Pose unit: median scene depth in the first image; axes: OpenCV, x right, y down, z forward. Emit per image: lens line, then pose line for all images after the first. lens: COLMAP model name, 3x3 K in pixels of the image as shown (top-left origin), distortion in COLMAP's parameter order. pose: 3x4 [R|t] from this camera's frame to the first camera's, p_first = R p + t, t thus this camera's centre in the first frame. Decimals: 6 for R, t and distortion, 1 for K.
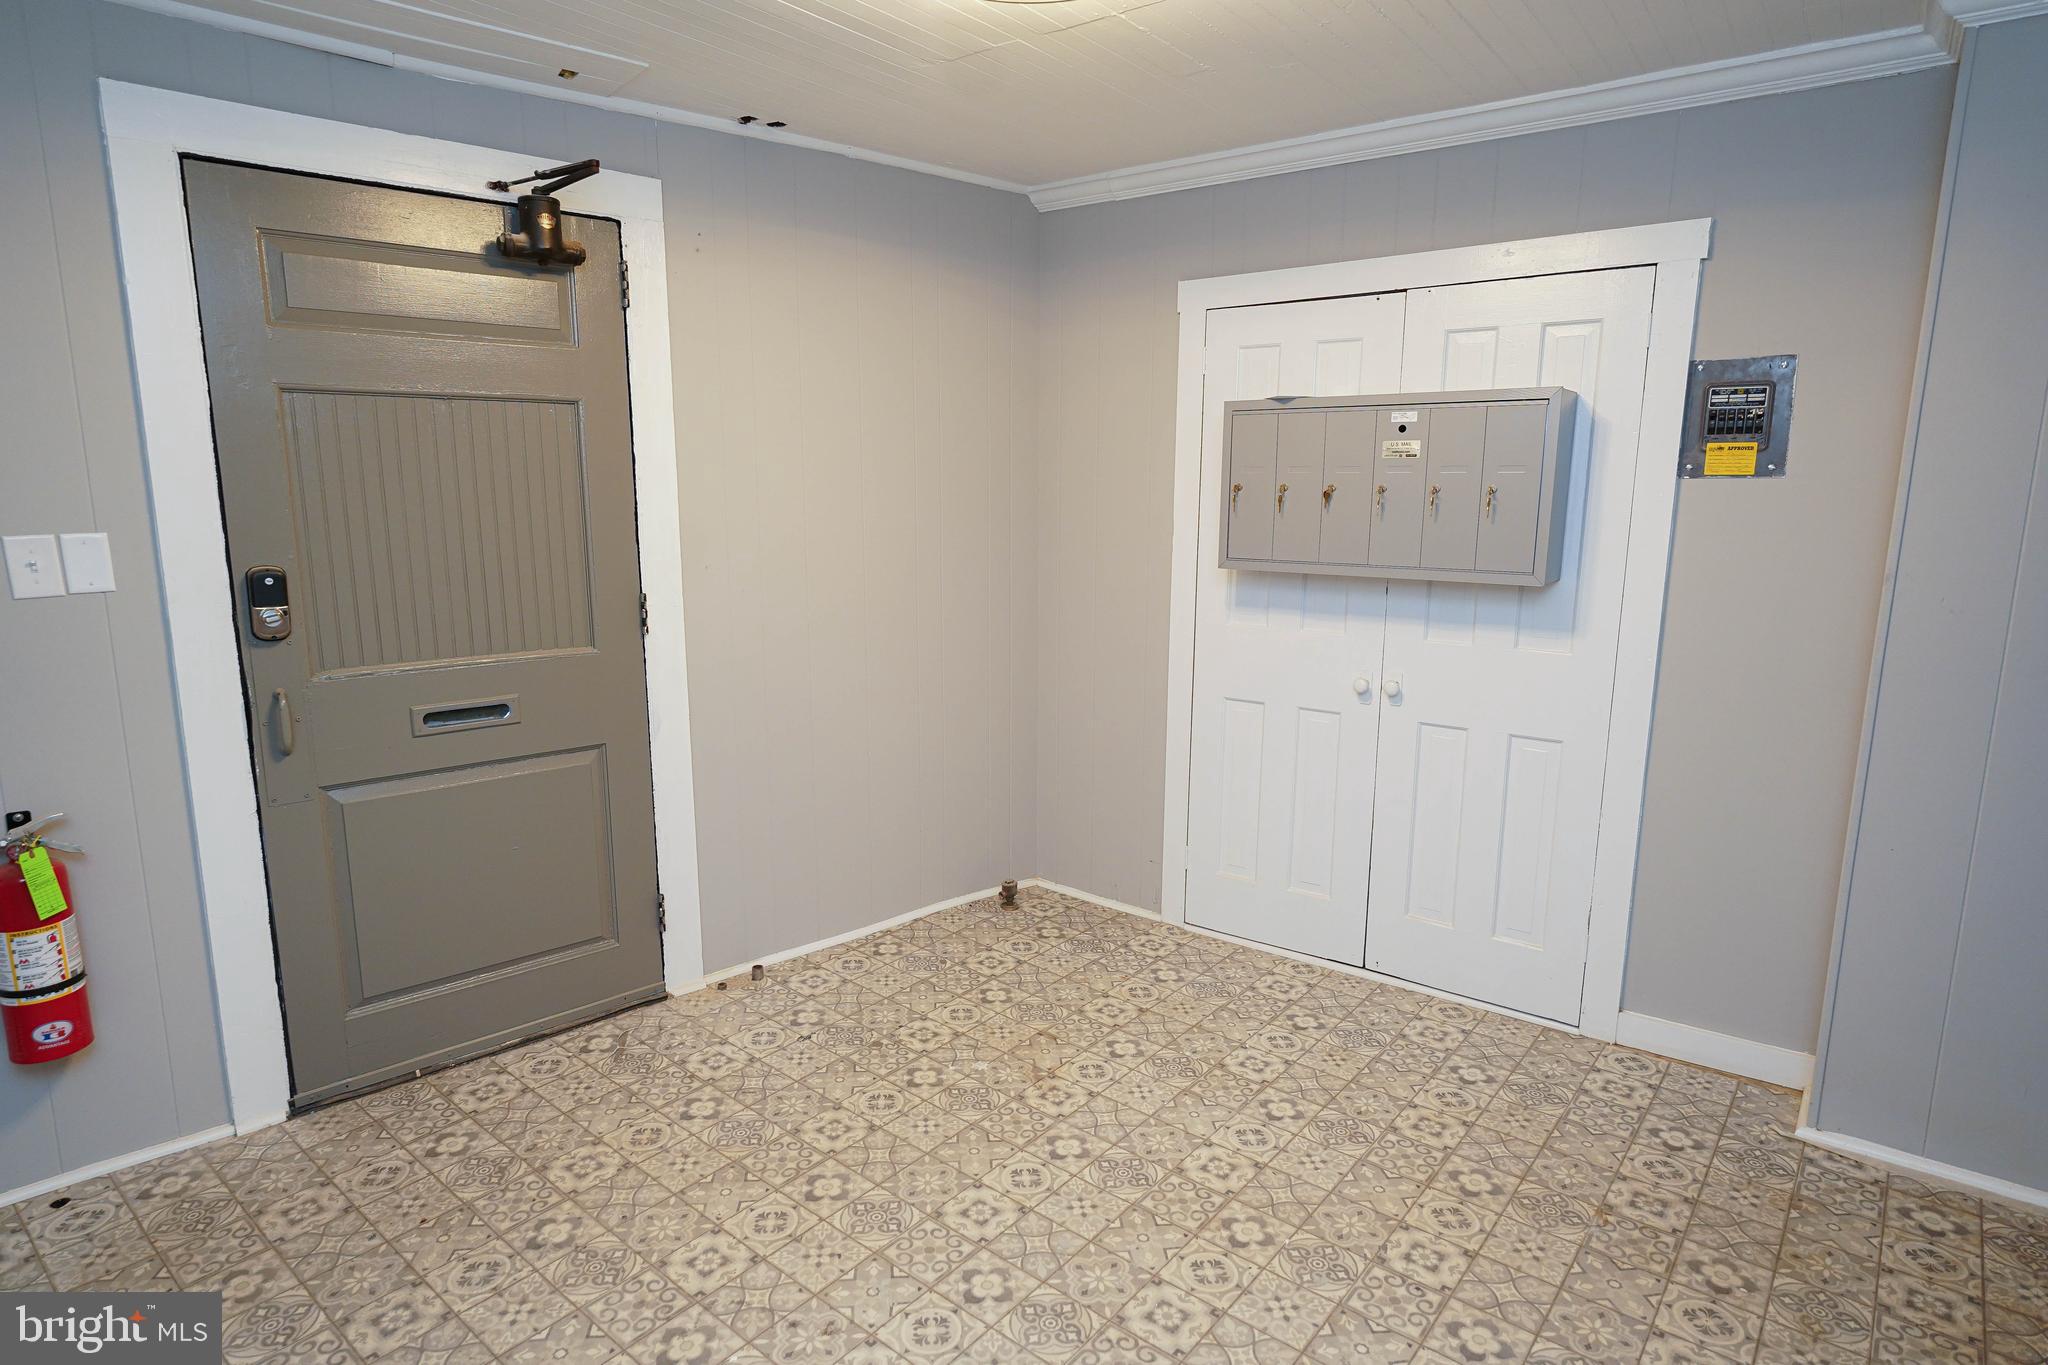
lens RADIAL K [[1109.8, 0, 1005.8], [0, 1109.8, 676.9], [0, 0, 1]] dist [0.001520, -0.000363]
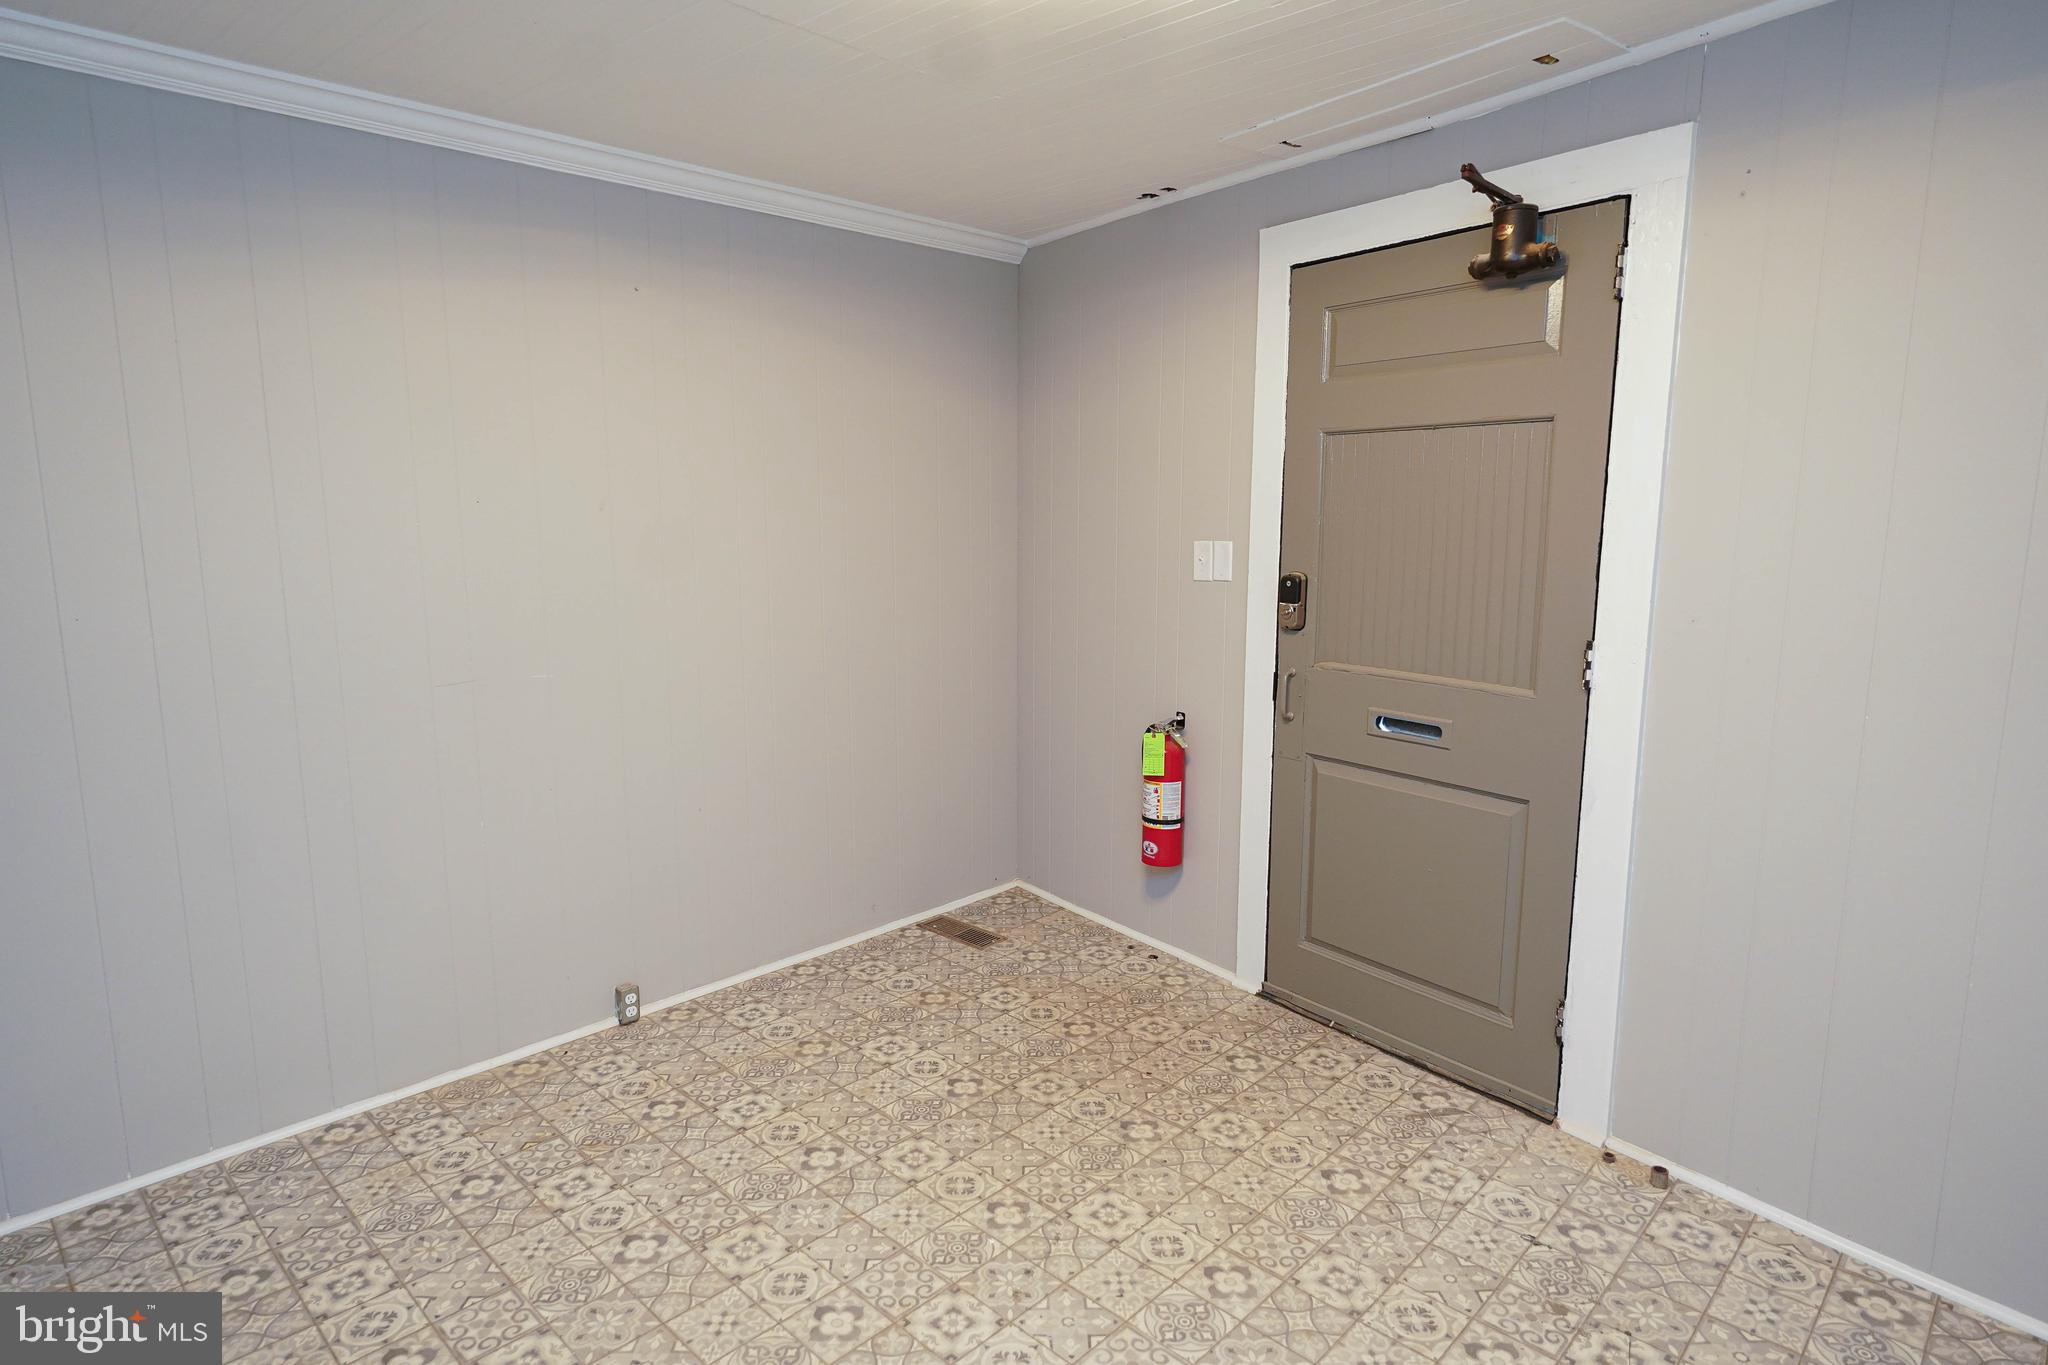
lens RADIAL K [[1140.4, 0, 1002.8], [0, 1140.4, 679.5], [0, 0, 1]] dist [0.004385, -0.002002]
pose [[-0.079974, 0.149494, -0.985523, 0.619473], [-0.171112, 0.971955, 0.161322, -0.121504], [0.982000, 0.181536, -0.052151, 0.687726]]
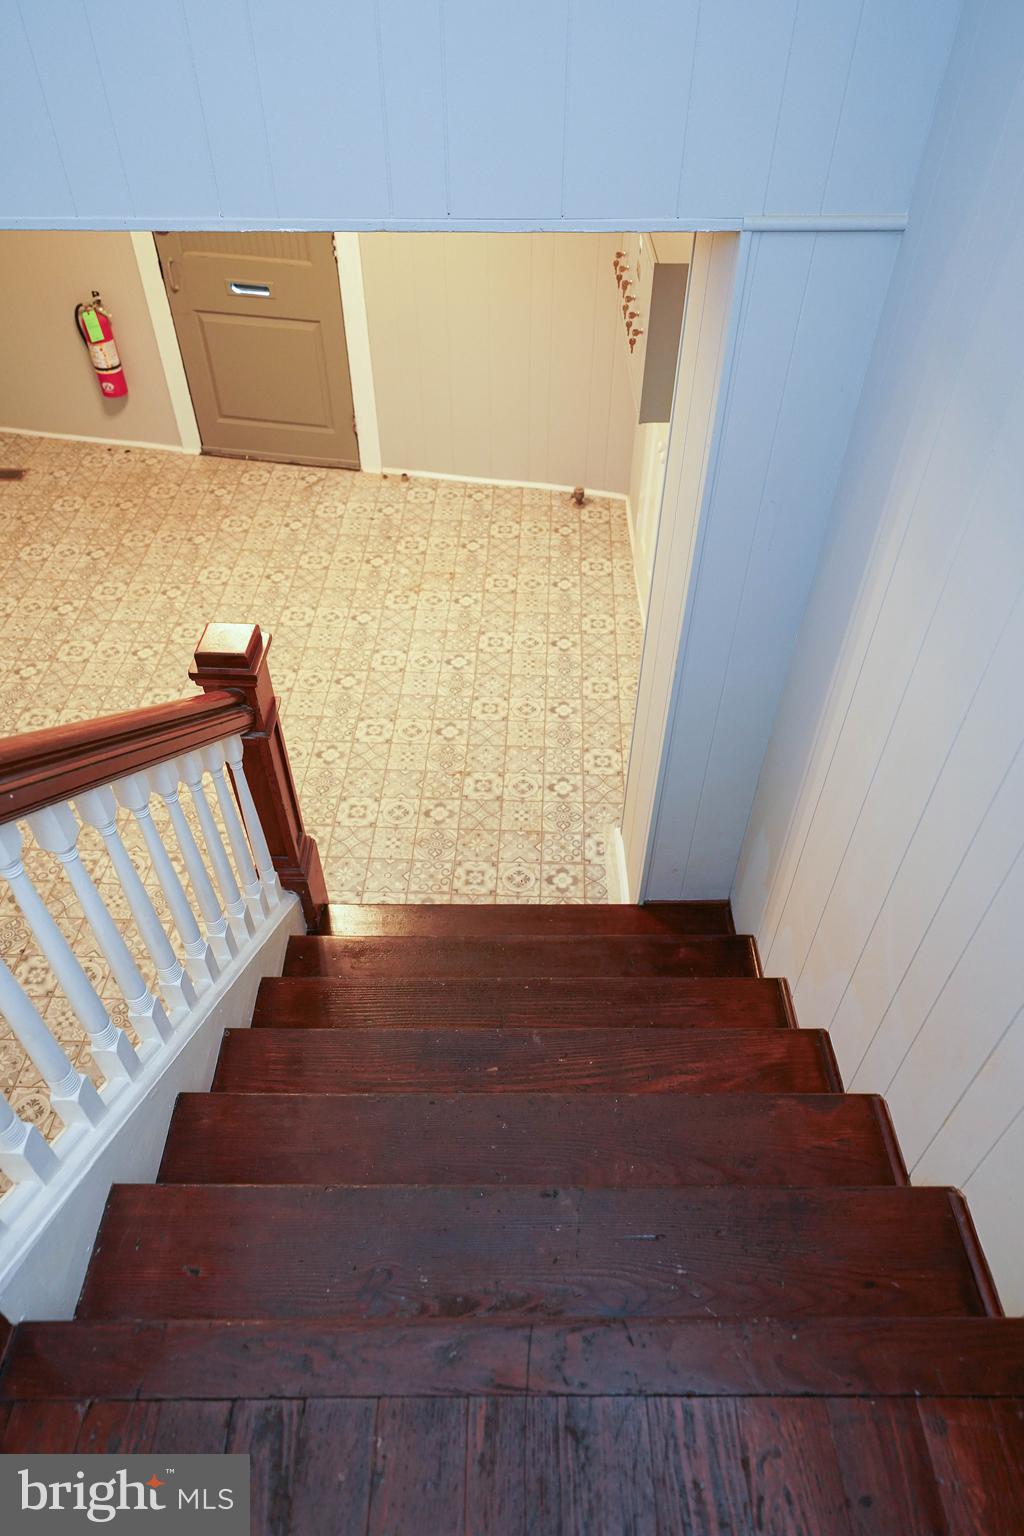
lens RADIAL K [[1014.1, 0, 512.0], [0, 1014.1, 768.0], [0, 0, 1]] dist [0.022770, 0.001557]
pose [[0.615022, 0.553406, -0.561685, 1.307741], [-0.140094, 0.777694, 0.612834, -0.489072], [0.775965, -0.298218, 0.555828, 0.107608]]
